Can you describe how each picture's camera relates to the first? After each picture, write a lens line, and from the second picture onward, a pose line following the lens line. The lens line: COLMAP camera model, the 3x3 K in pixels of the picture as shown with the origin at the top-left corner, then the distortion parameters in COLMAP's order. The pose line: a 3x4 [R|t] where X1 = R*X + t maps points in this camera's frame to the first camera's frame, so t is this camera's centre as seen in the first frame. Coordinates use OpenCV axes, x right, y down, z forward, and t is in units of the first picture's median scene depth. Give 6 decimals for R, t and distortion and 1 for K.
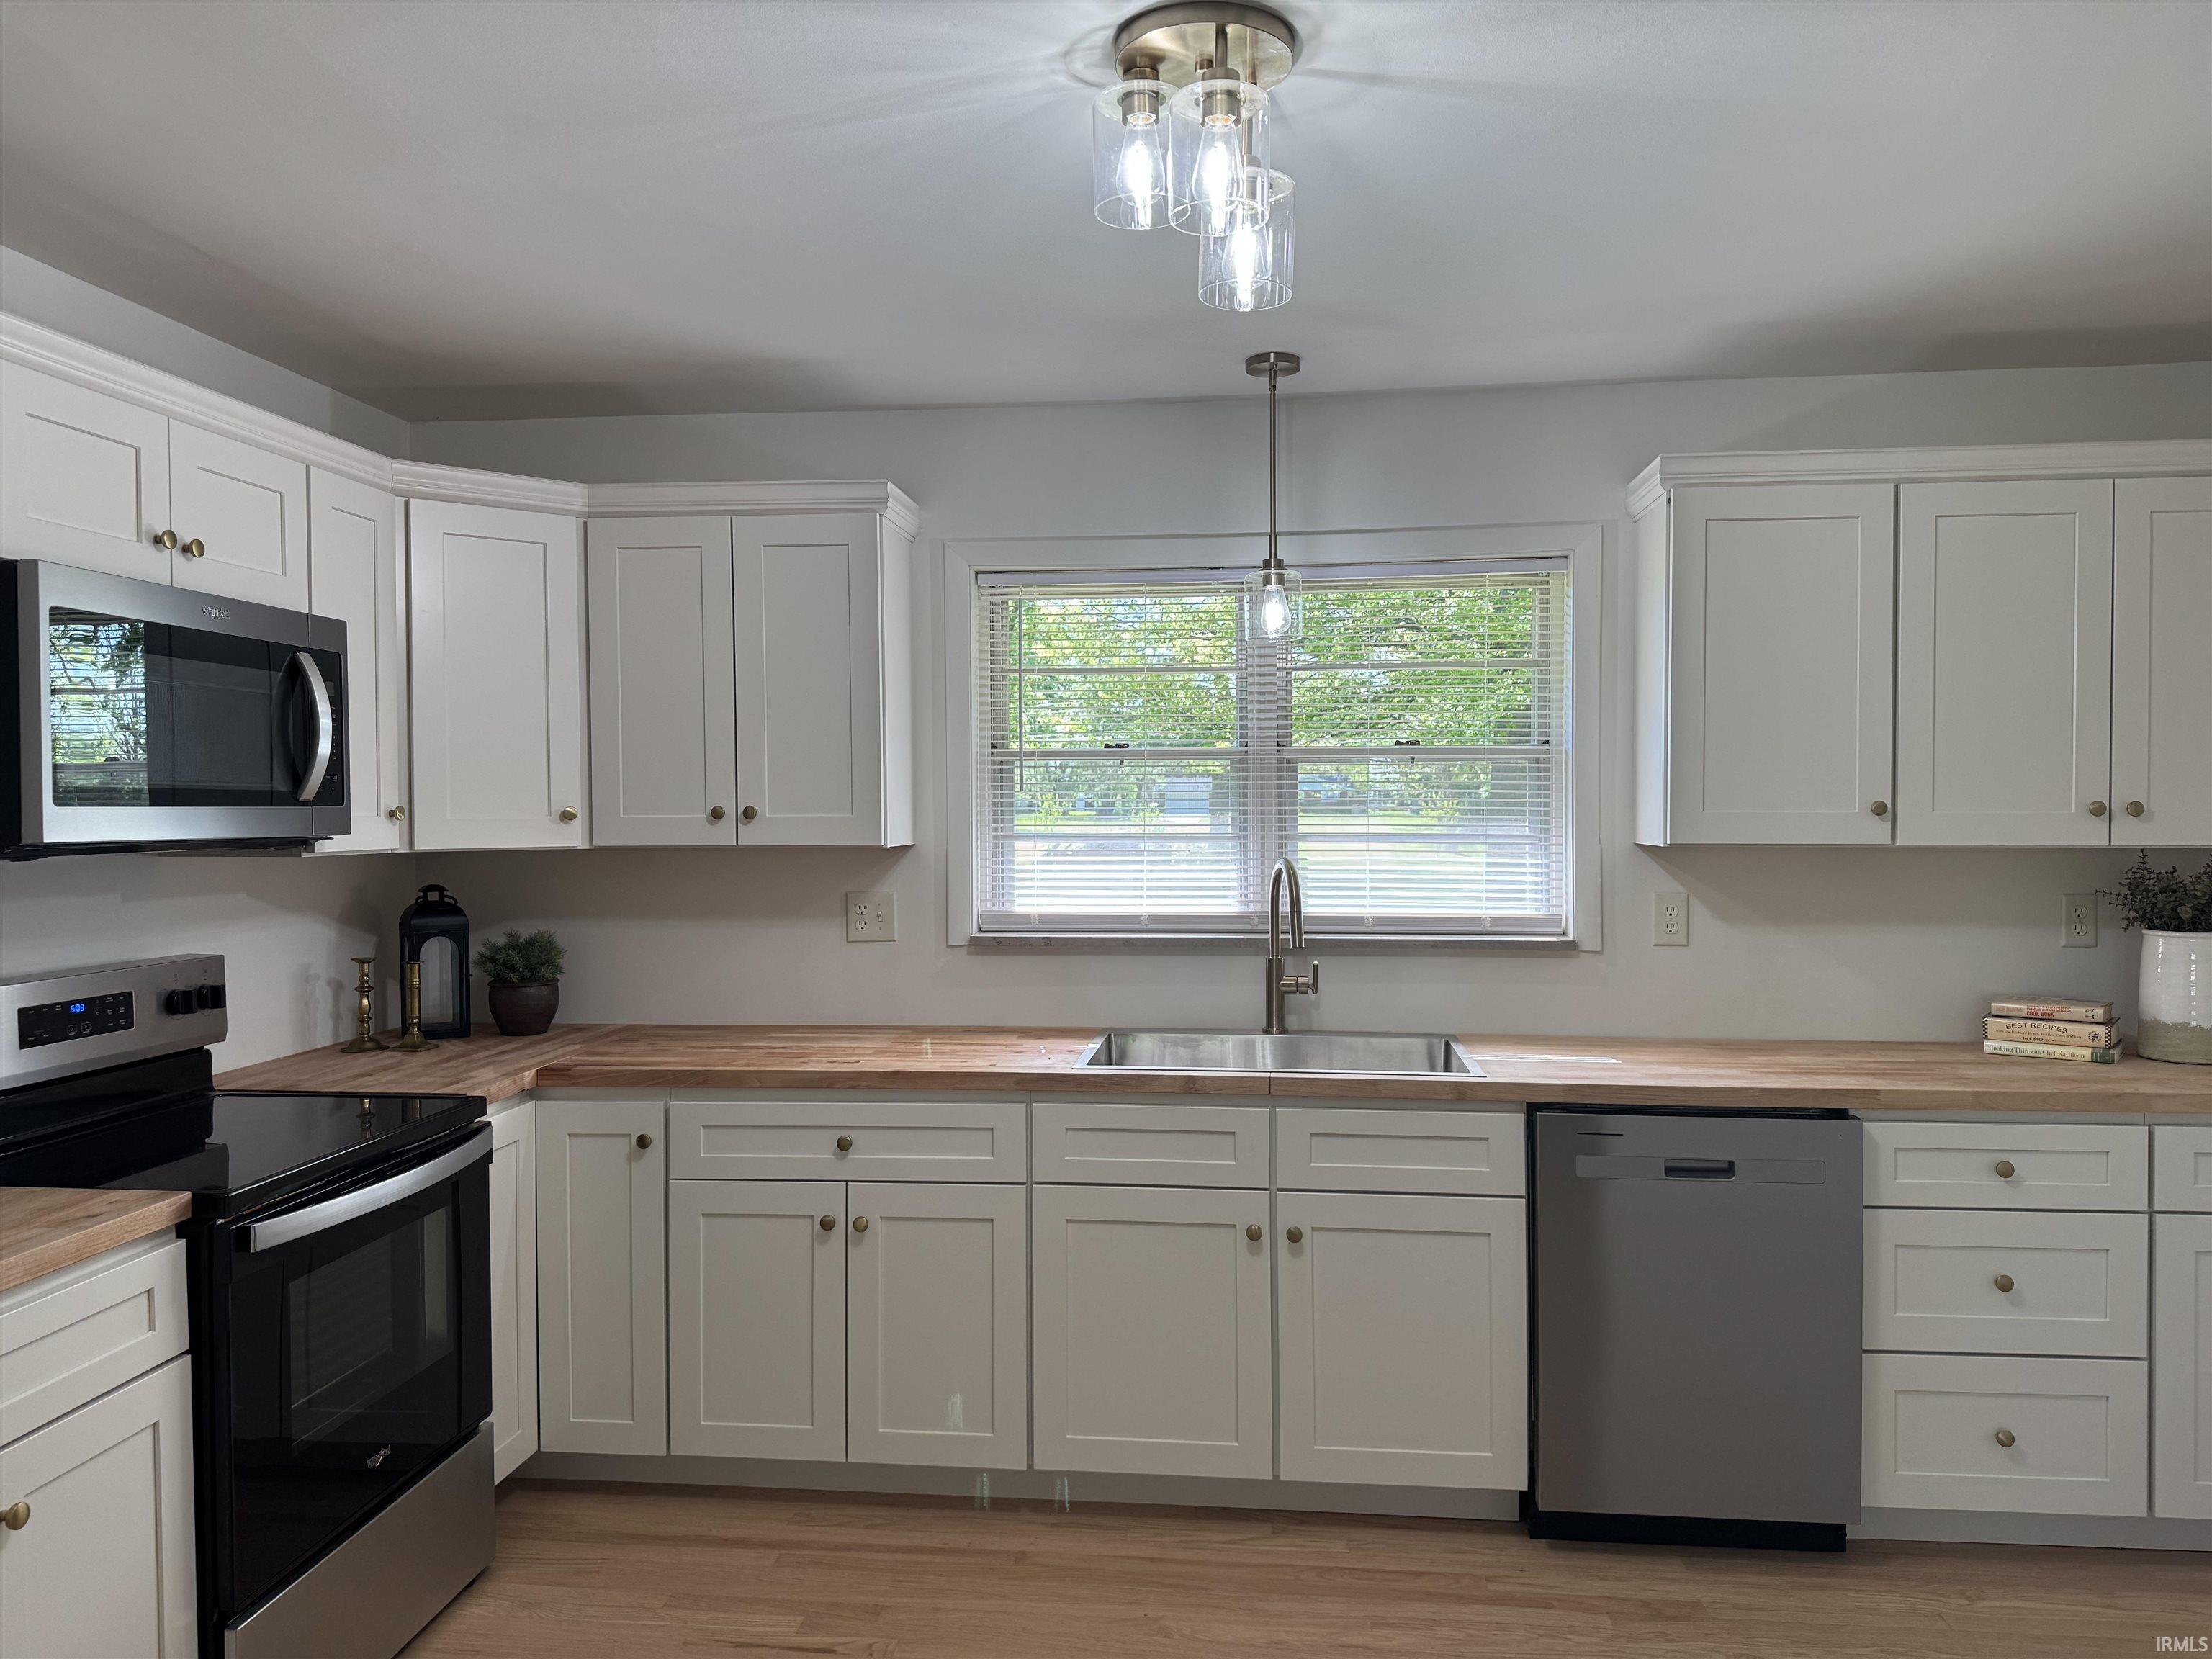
lens RADIAL K [[1554.0, 0, 1106.0], [0, 1554.0, 829.5], [0, 0, 1]] dist [0.070832, -0.103673]
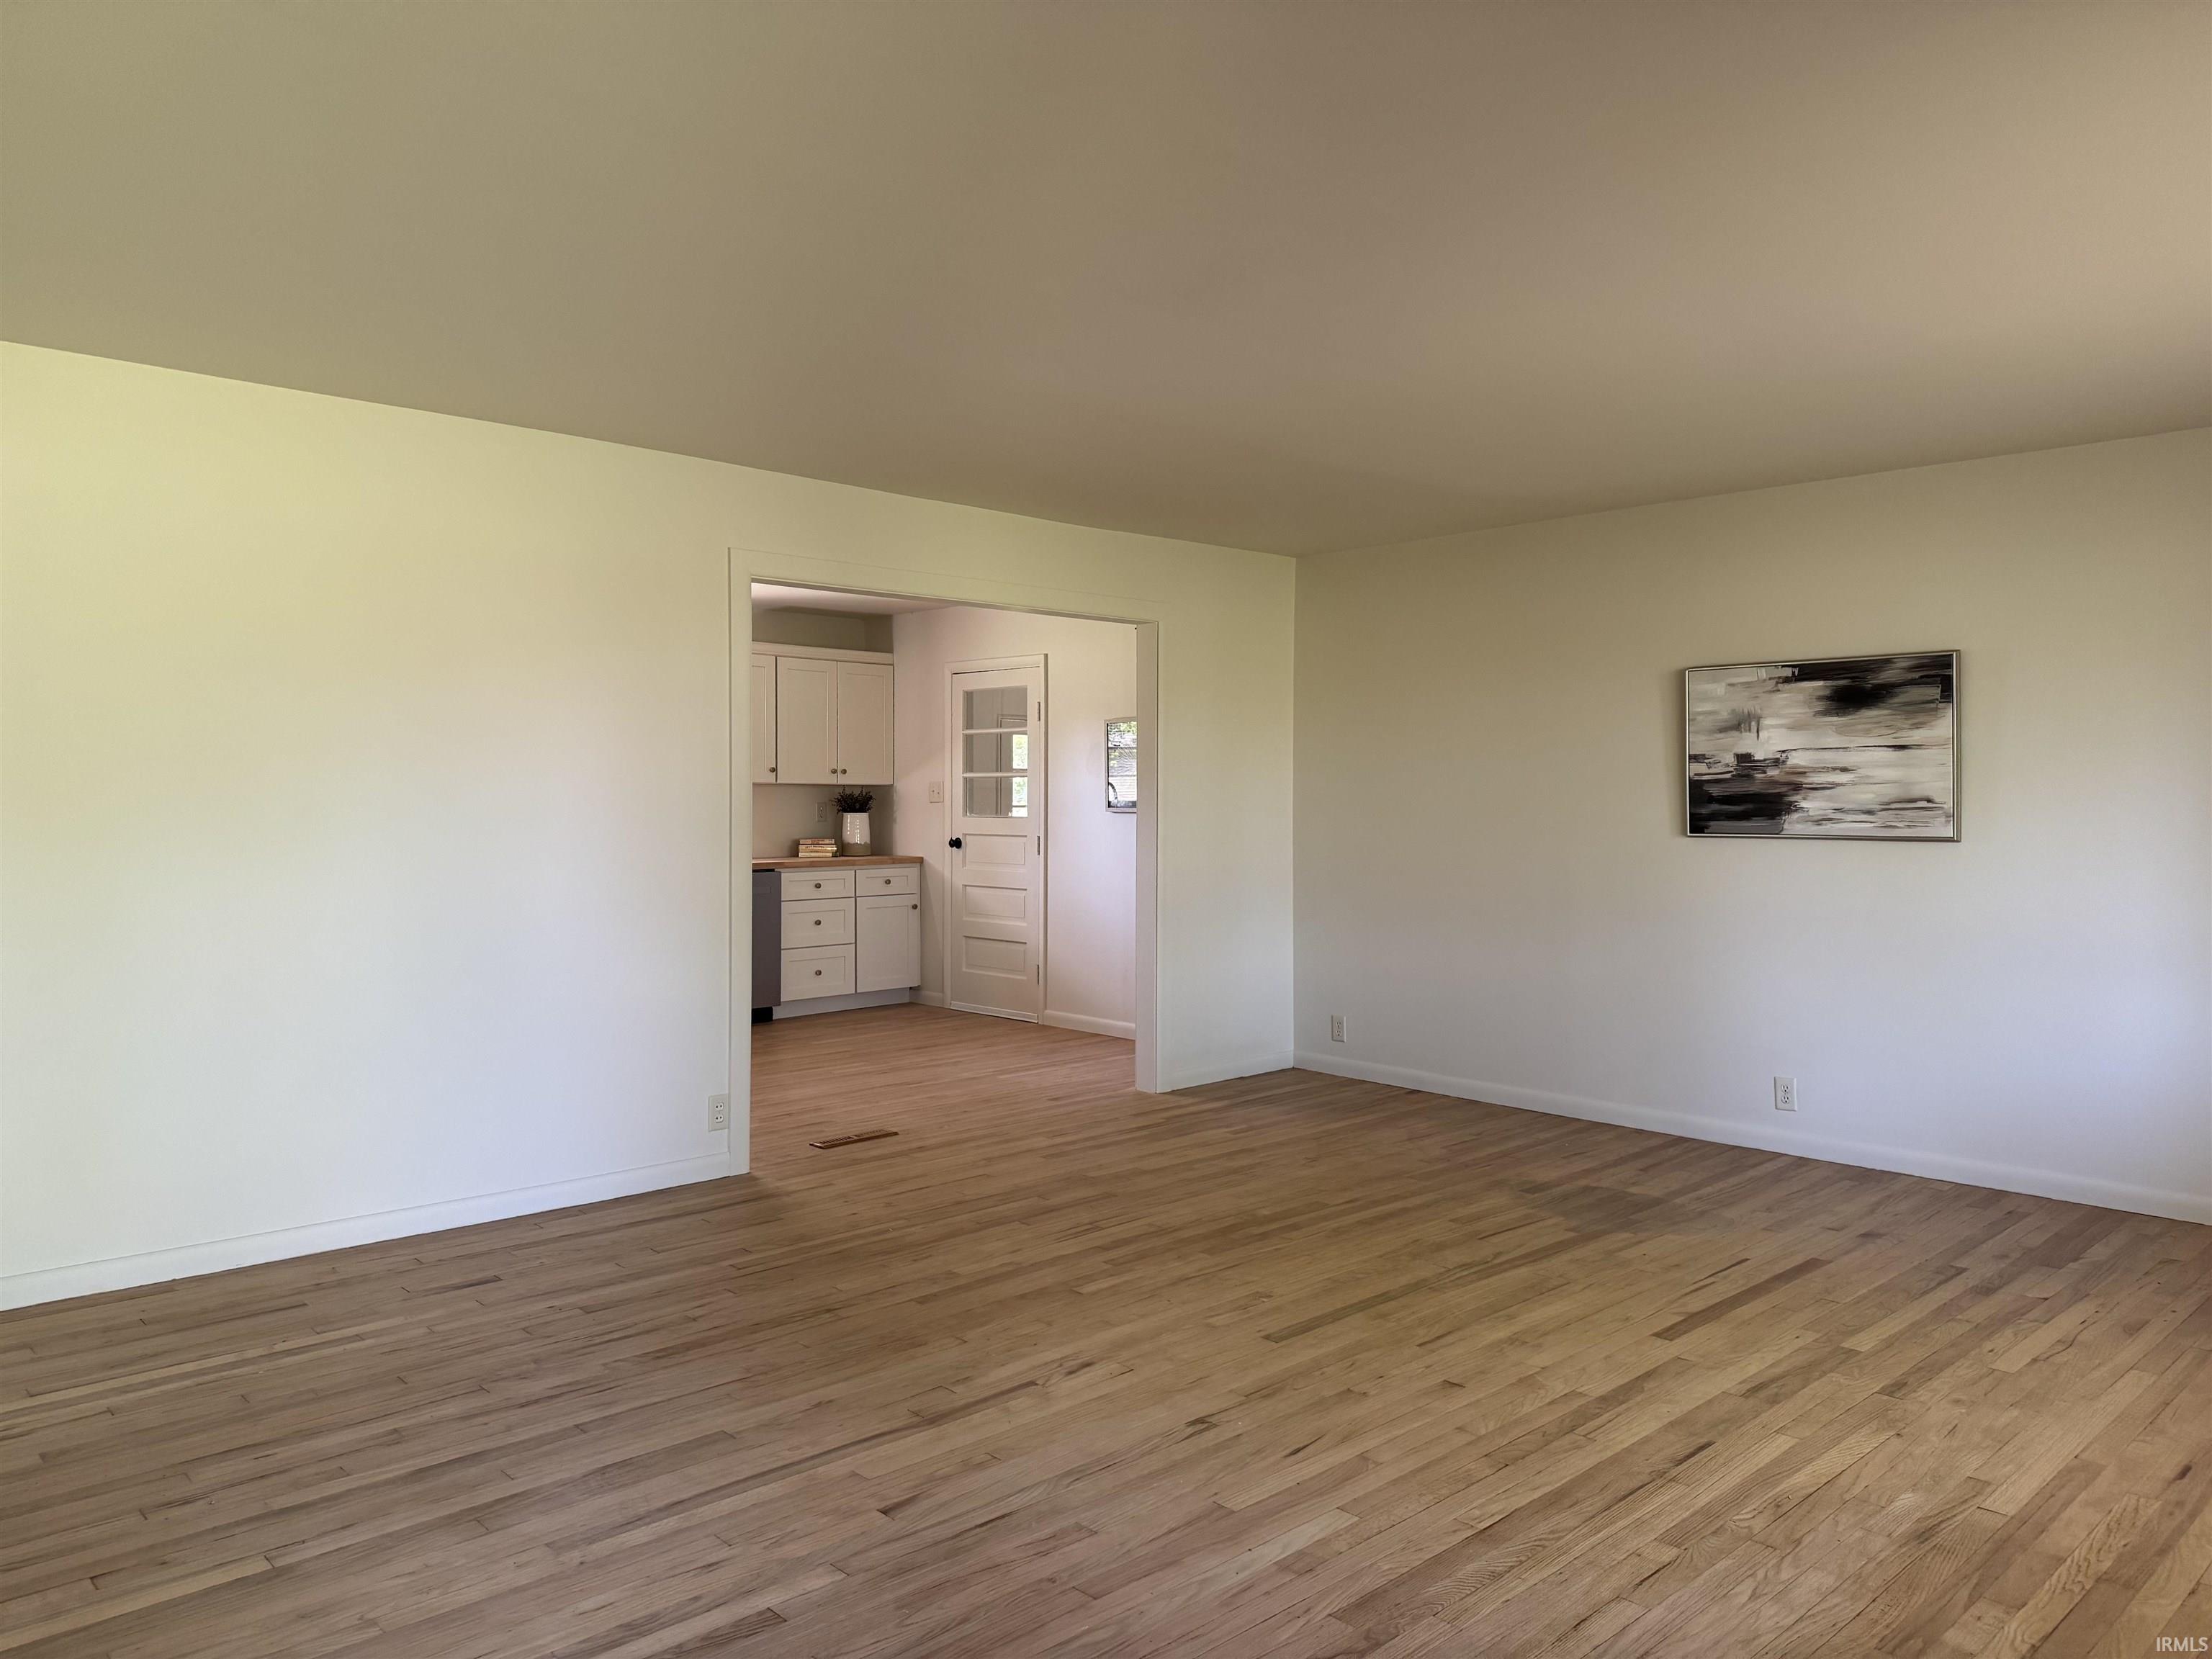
lens RADIAL K [[1550.6, 0, 1100.6], [0, 1550.6, 827.4], [0, 0, 1]] dist [0.095541, -0.118703]
pose [[0.649070, -0.009715, 0.760667, -1.265097], [0.007722, 0.999951, 0.006181, 0.077652], [-0.760690, 0.001862, 0.649113, -1.281659]]
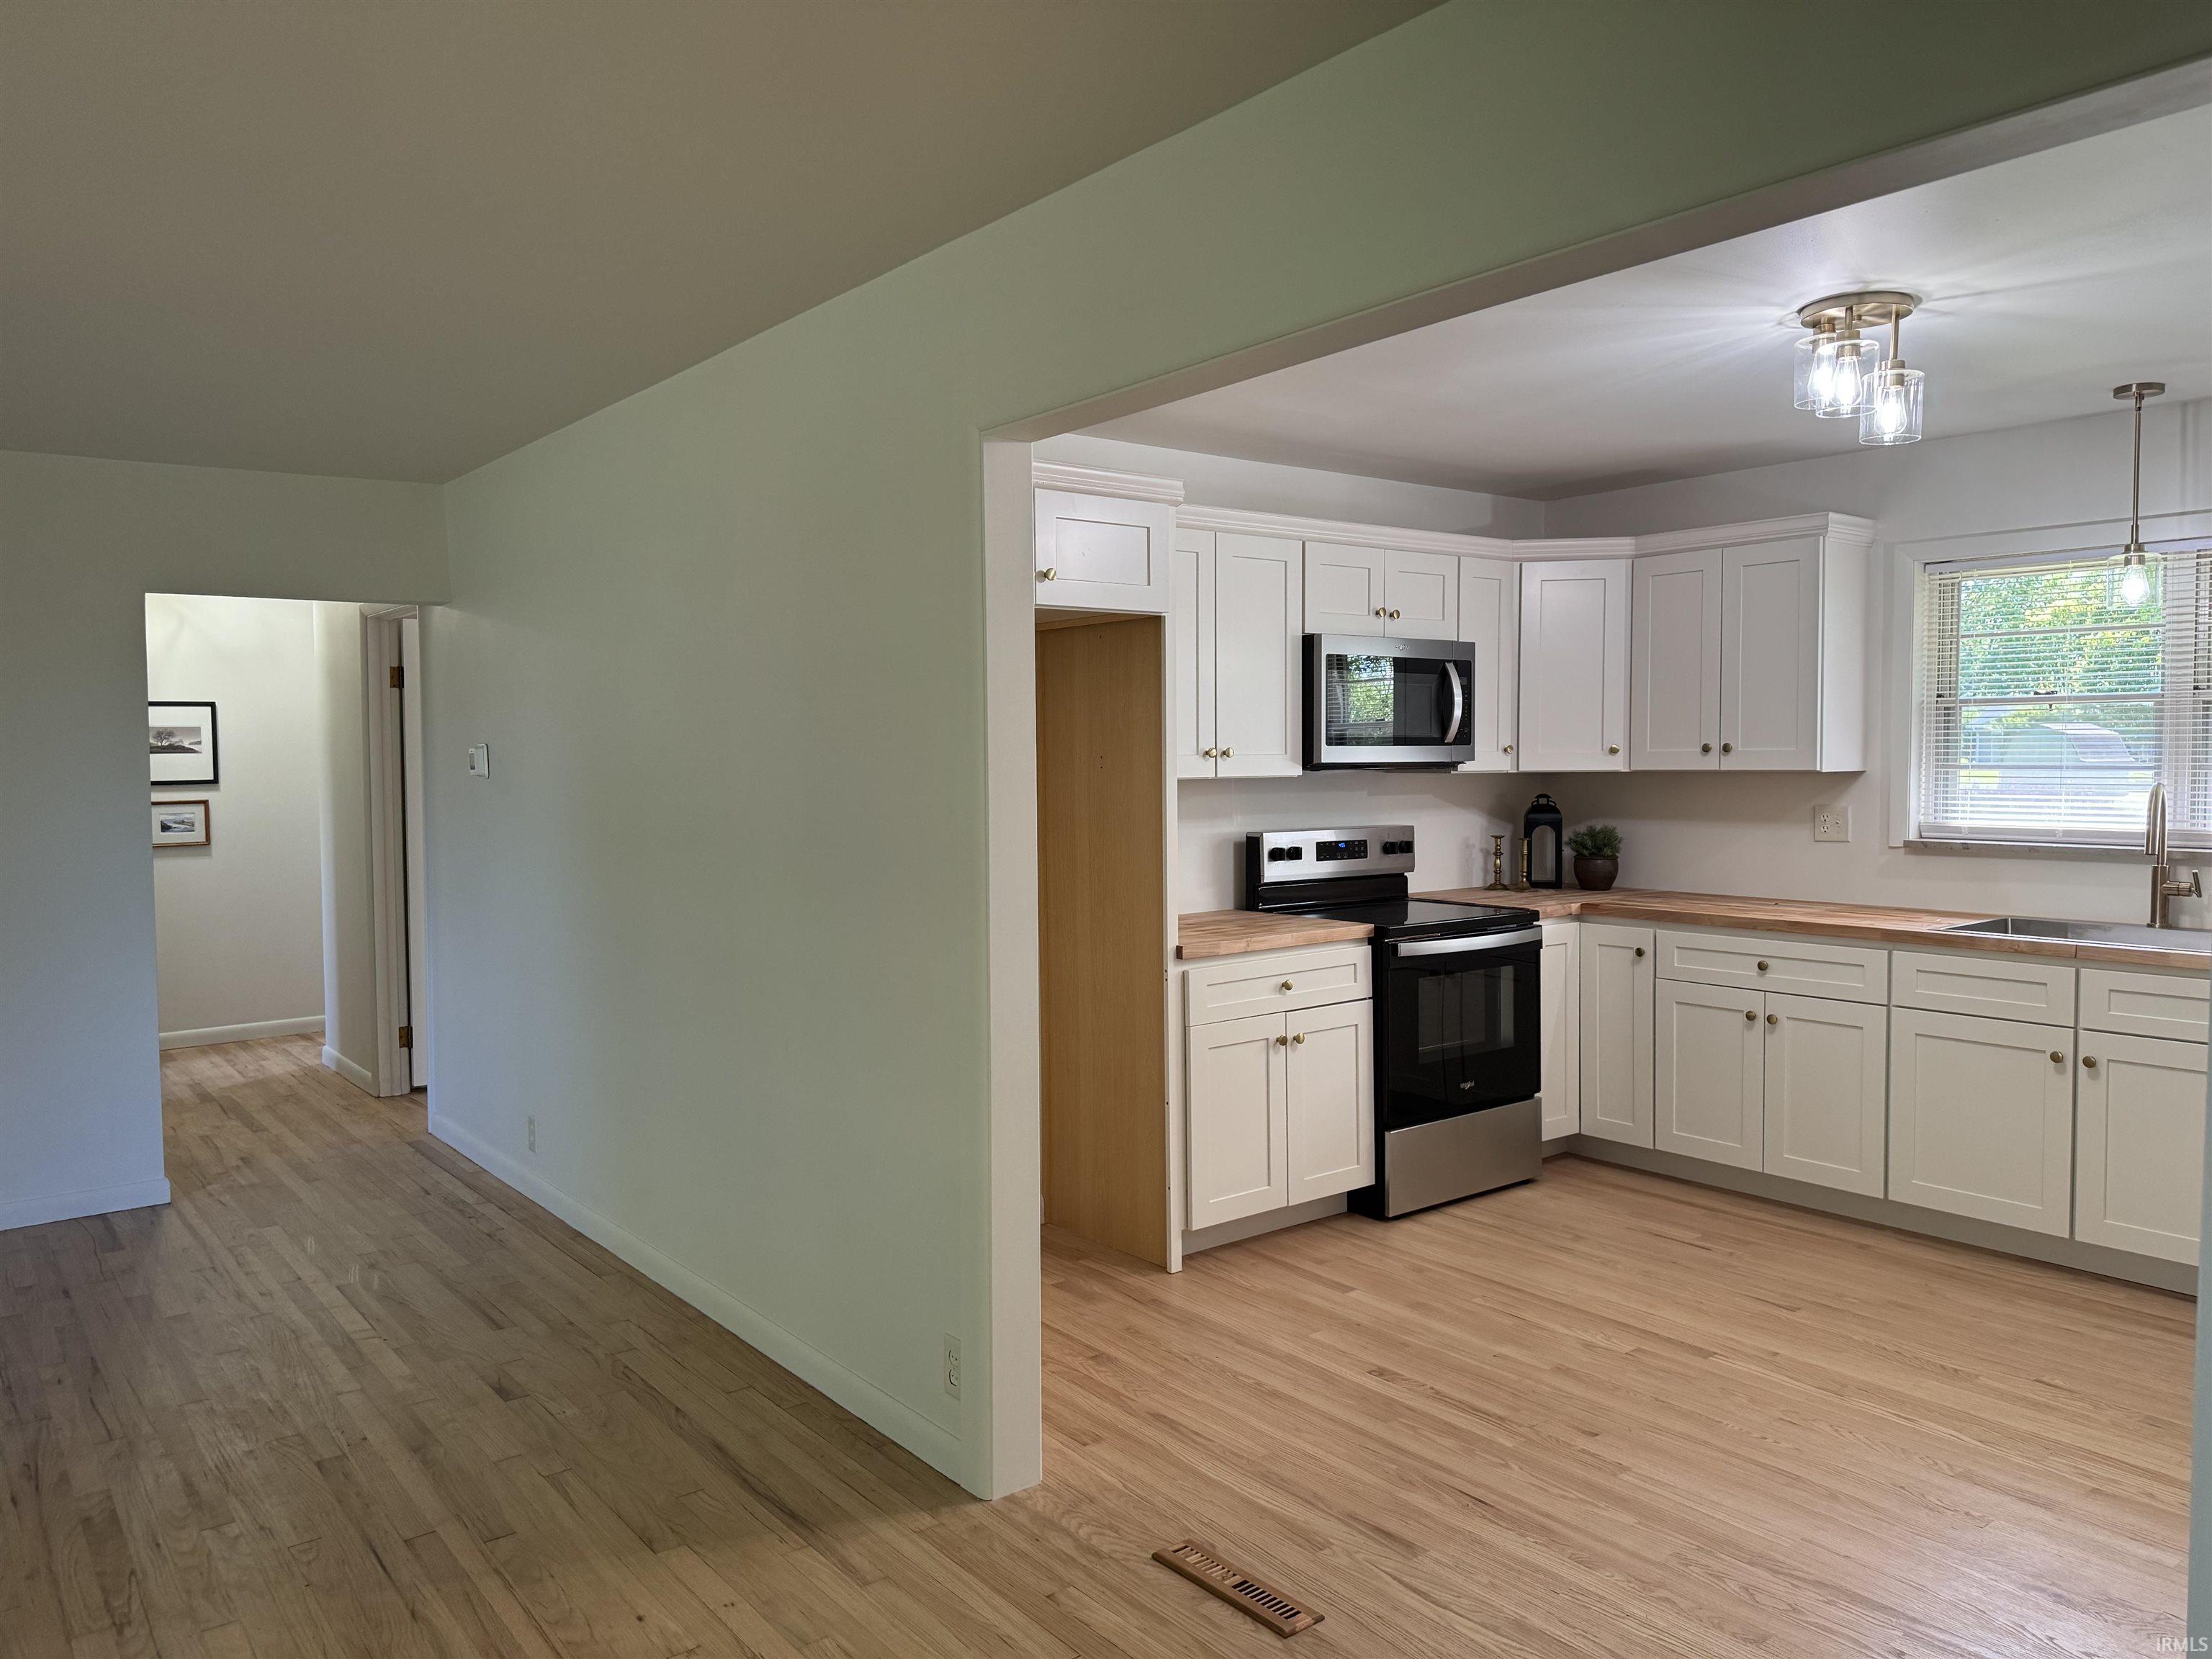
lens RADIAL K [[1550.6, 0, 1100.6], [0, 1550.6, 827.4], [0, 0, 1]] dist [0.095541, -0.118703]
pose [[0.699780, 0.032478, -0.713620, 0.462292], [-0.007101, 0.999233, 0.038514, 0.012556], [0.714323, -0.021884, 0.699474, -0.519853]]
